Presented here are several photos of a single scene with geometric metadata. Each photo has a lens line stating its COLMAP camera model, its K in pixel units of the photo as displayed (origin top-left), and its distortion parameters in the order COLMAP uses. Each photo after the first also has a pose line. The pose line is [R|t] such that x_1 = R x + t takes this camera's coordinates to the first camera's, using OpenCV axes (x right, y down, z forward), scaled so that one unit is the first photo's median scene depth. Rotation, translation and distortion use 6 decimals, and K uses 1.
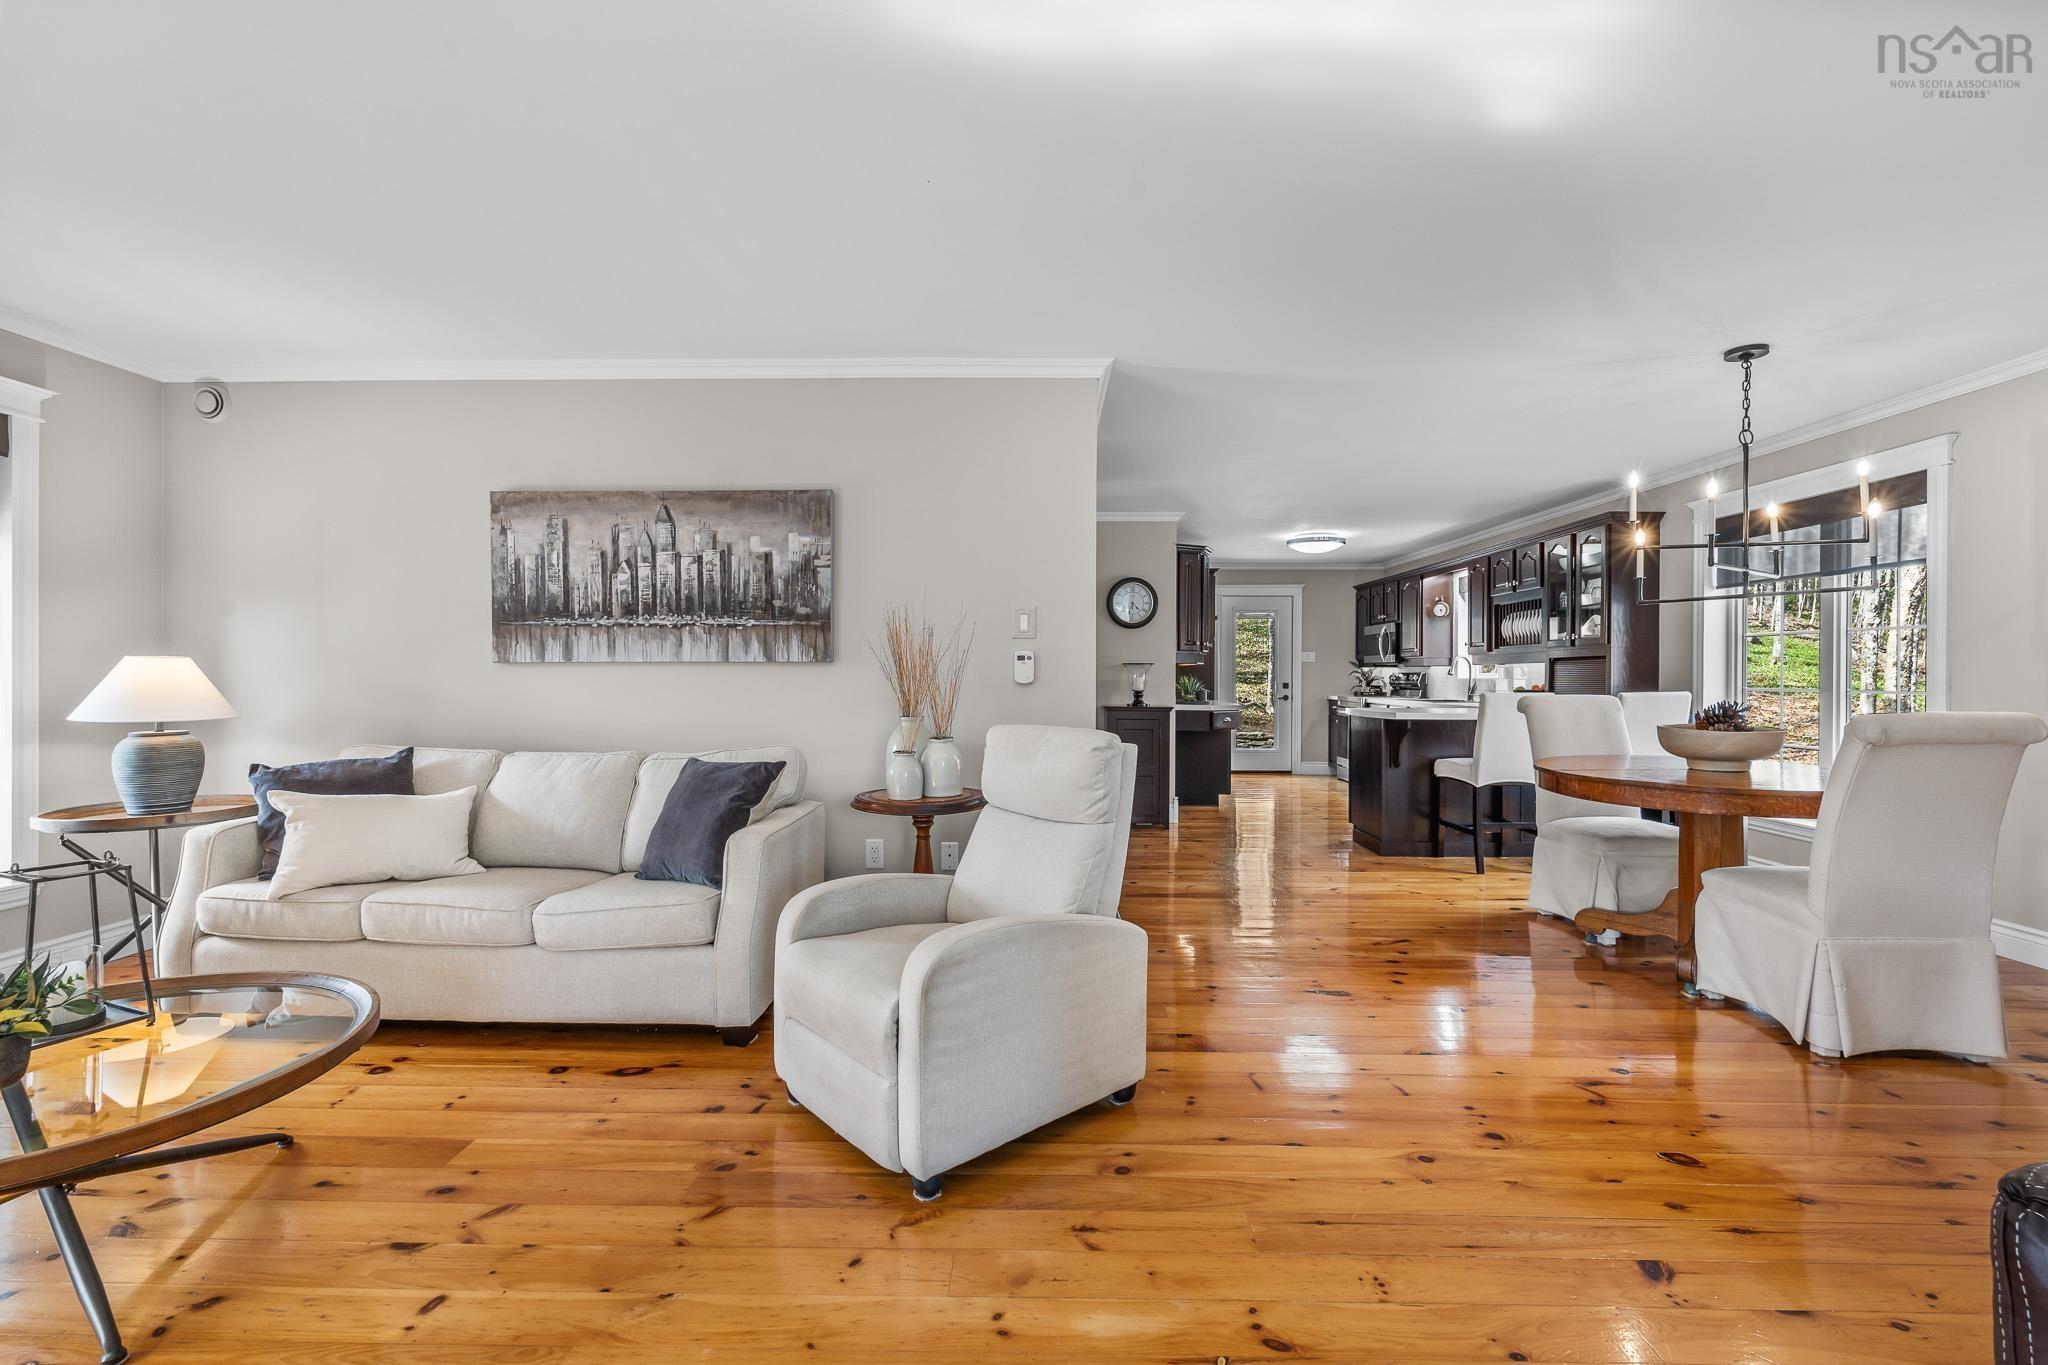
lens RADIAL K [[893.8, 0, 1023.1], [0, 893.8, 674.9], [0, 0, 1]] dist [-0.006865, 0.001028]
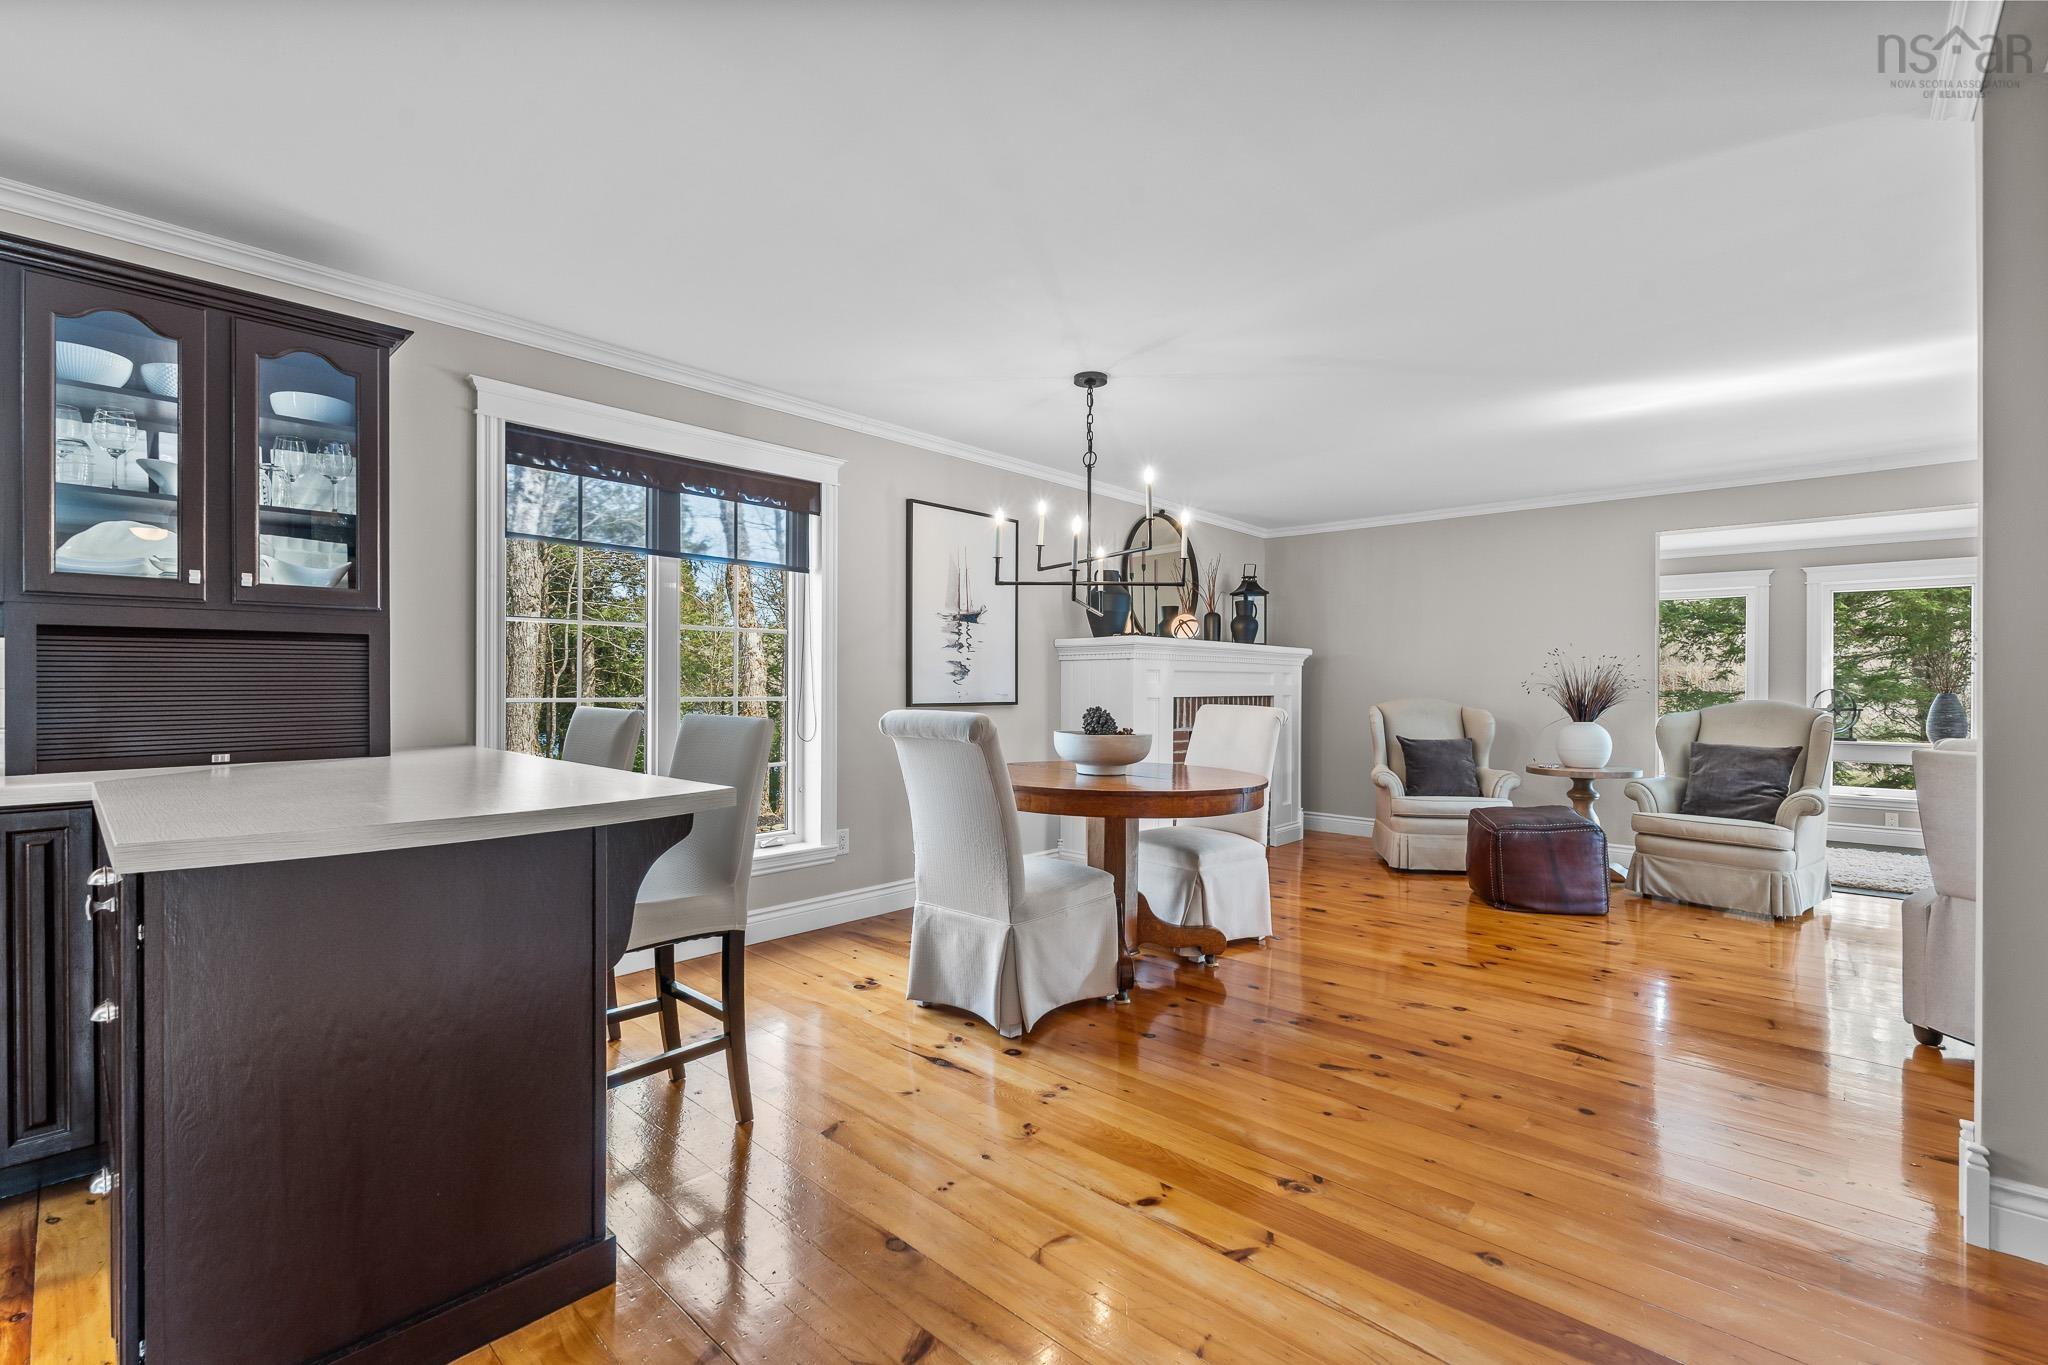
lens RADIAL K [[893.8, 0, 1027.1], [0, 893.8, 683.3], [0, 0, 1]] dist [-0.006865, 0.001028]
pose [[-0.753160, -0.005179, 0.657817, 0.157650], [-0.006166, 0.999981, 0.000813, 0.000936], [-0.657809, -0.003443, -0.753177, 1.758381]]
